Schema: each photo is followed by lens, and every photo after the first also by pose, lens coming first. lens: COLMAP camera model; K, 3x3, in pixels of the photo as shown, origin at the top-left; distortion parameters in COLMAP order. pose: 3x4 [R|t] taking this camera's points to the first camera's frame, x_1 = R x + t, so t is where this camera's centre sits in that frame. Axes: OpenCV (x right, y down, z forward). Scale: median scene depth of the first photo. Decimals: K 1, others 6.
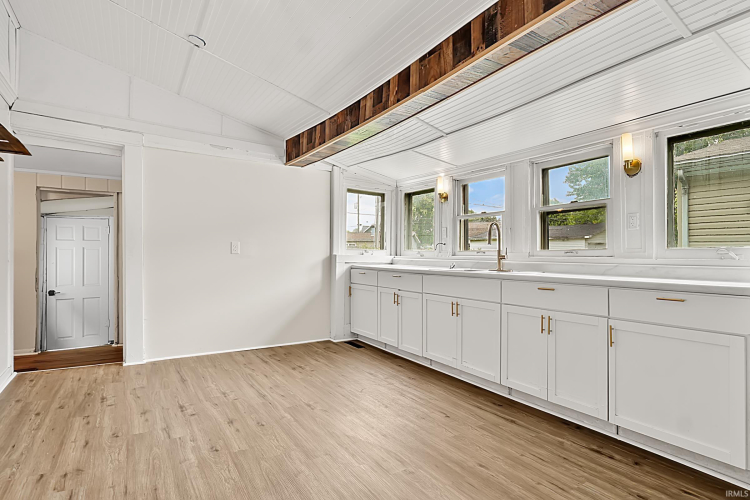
lens RADIAL K [[397.9, 0, 374.7], [0, 397.9, 248.7], [0, 0, 1]] dist [0.001249, 0.000260]
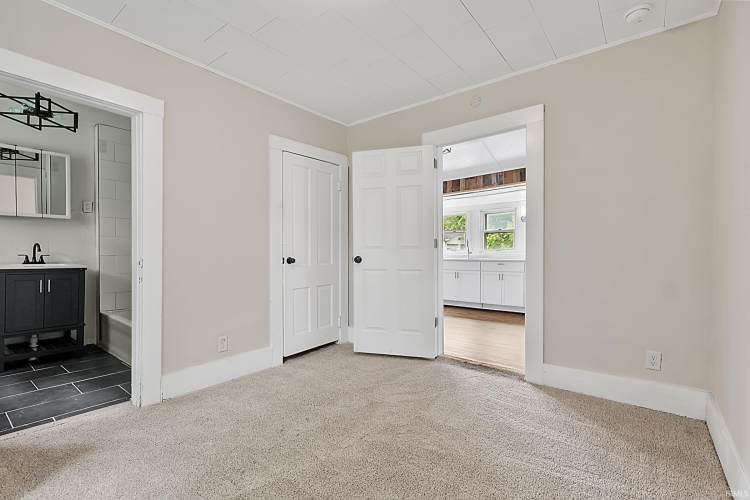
lens RADIAL K [[349.8, 0, 374.2], [0, 349.8, 252.2], [0, 0, 1]] dist [-0.001441, -0.000167]
pose [[0.940166, -0.005152, 0.340679, -1.150277], [-0.001435, 0.999817, 0.019081, -0.023099], [-0.340715, -0.018429, 0.939986, -0.917667]]
